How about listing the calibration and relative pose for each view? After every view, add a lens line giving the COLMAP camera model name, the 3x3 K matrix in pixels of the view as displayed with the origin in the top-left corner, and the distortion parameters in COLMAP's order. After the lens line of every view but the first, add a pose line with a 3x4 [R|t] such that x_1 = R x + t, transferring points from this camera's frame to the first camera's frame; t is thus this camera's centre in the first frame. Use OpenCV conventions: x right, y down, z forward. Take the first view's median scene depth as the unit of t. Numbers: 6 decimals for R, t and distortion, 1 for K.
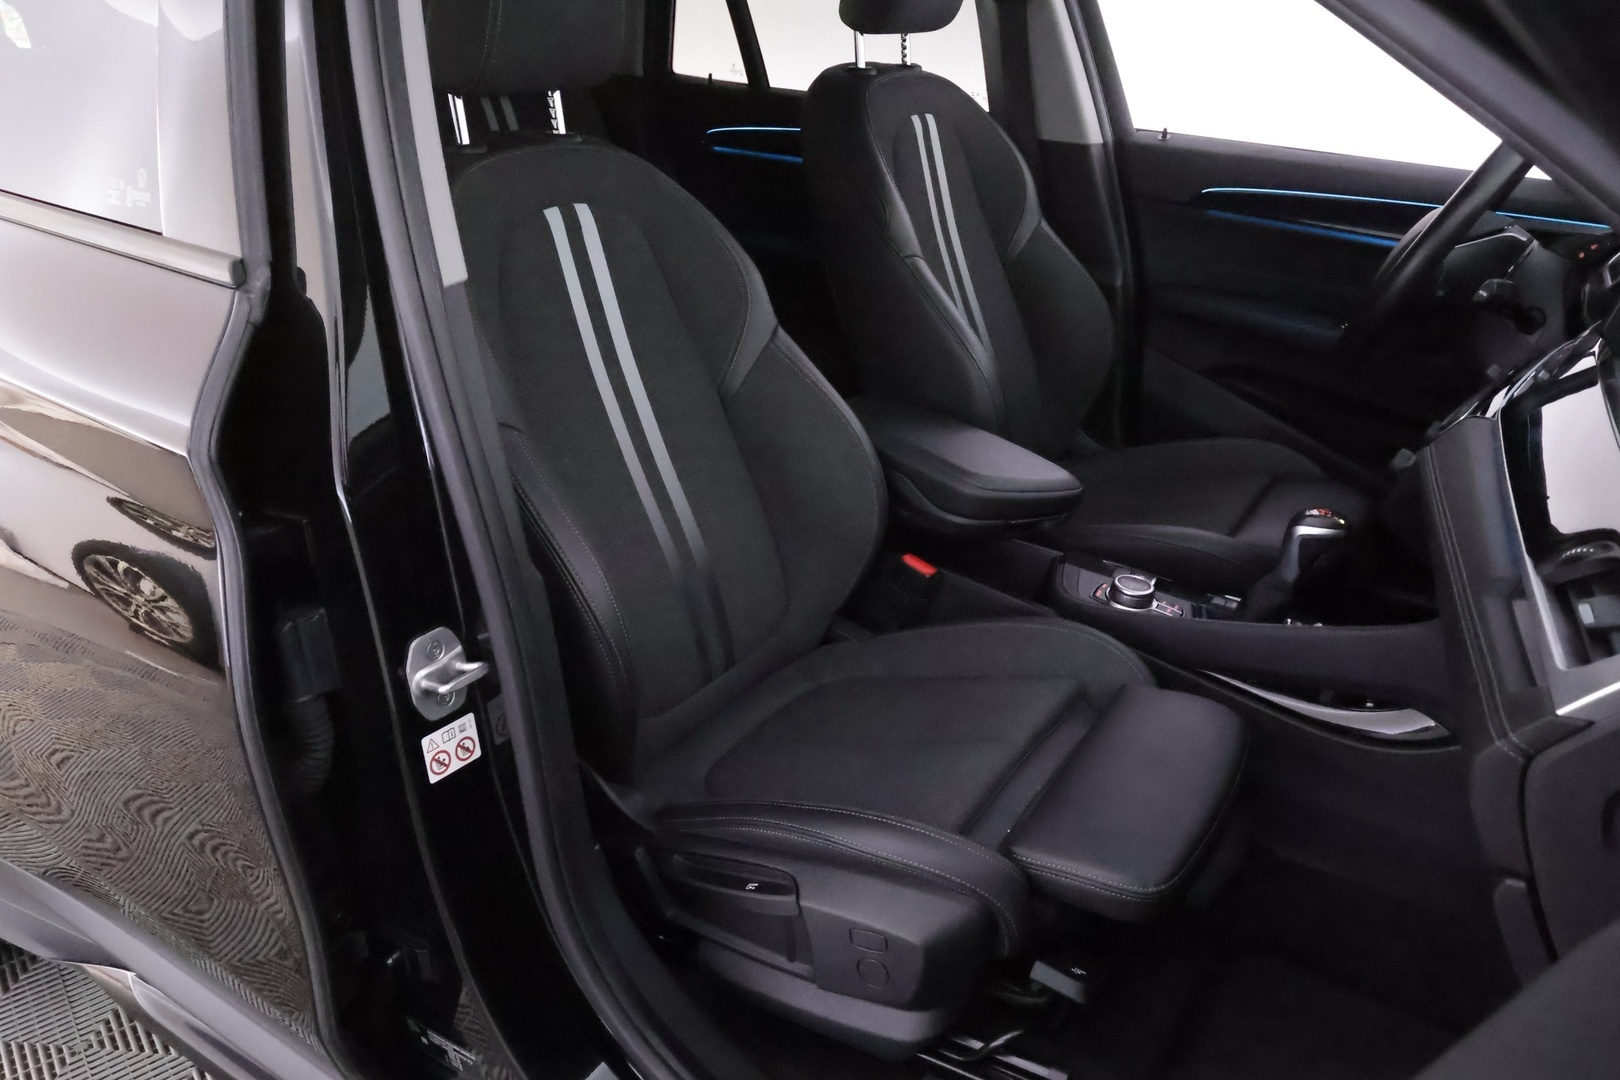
lens RADIAL K [[1196.9, 0, 810.0], [0, 1196.9, 540.0], [0, 0, 1]] dist [-0.041142, -0.000150]
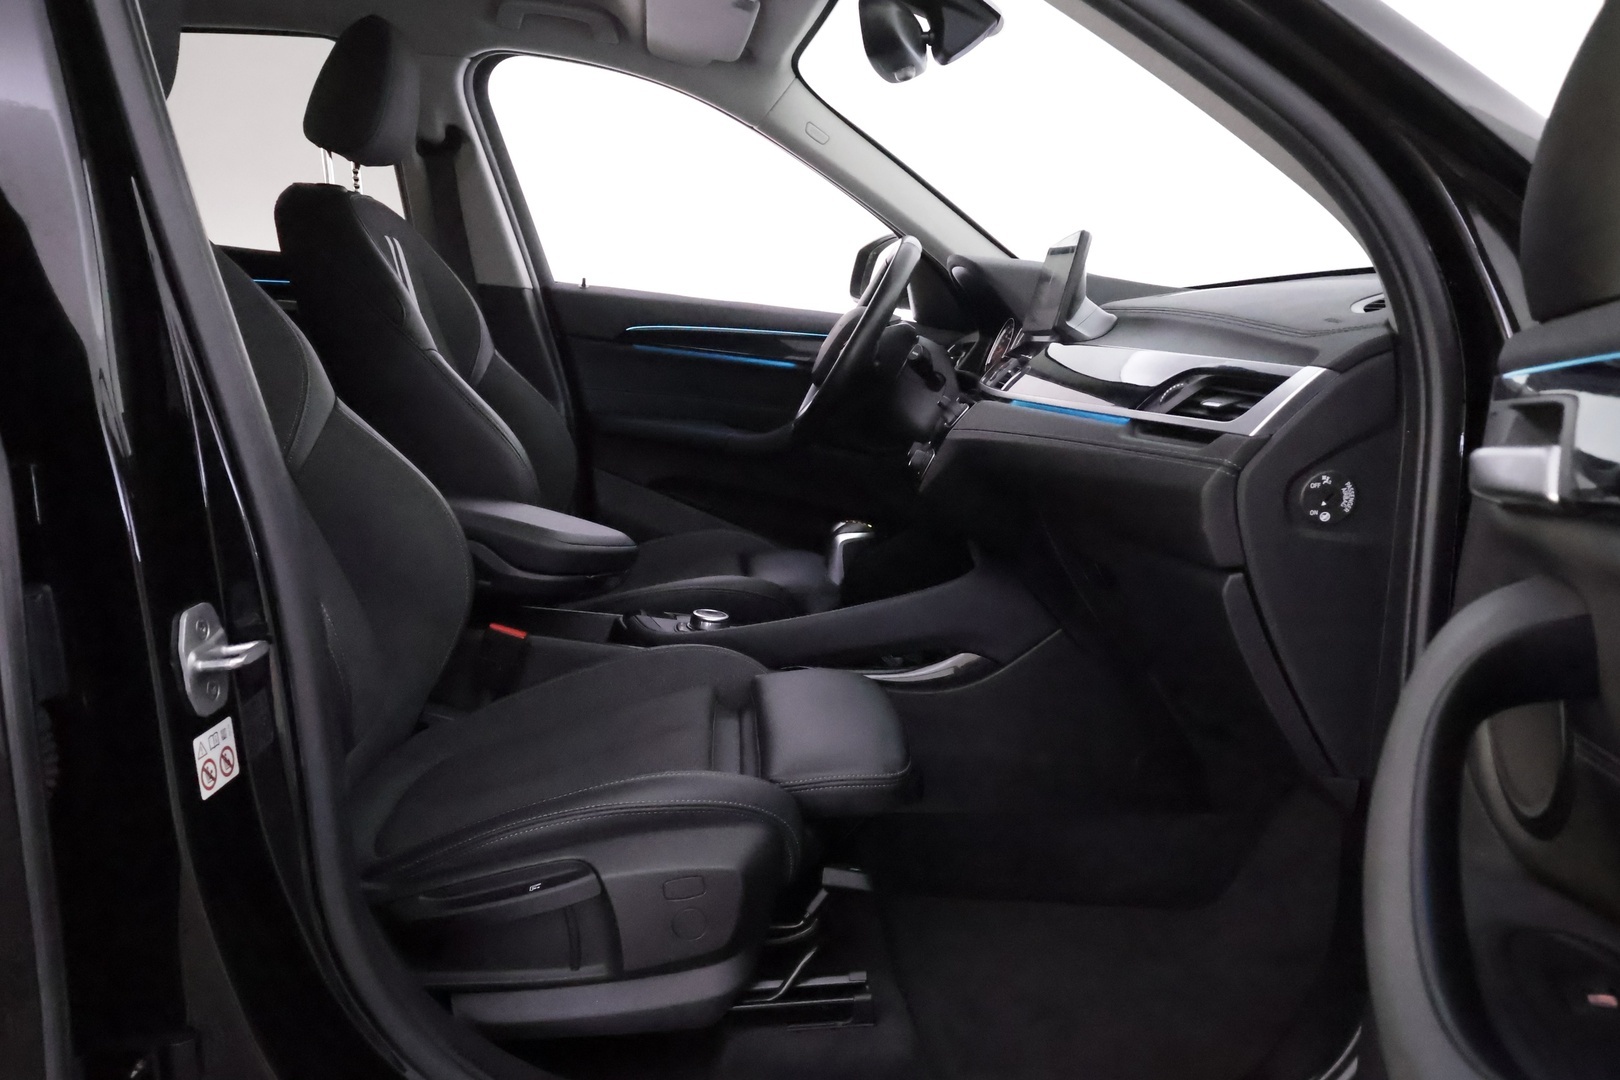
lens RADIAL K [[1208.7, 0, 810.0], [0, 1208.7, 540.0], [0, 0, 1]] dist [-0.000052, -0.000820]
pose [[0.794905, -0.067848, 0.602929, -0.440738], [0.209399, 0.963348, -0.167667, 0.240647], [-0.569455, 0.259532, 0.779977, 0.077608]]
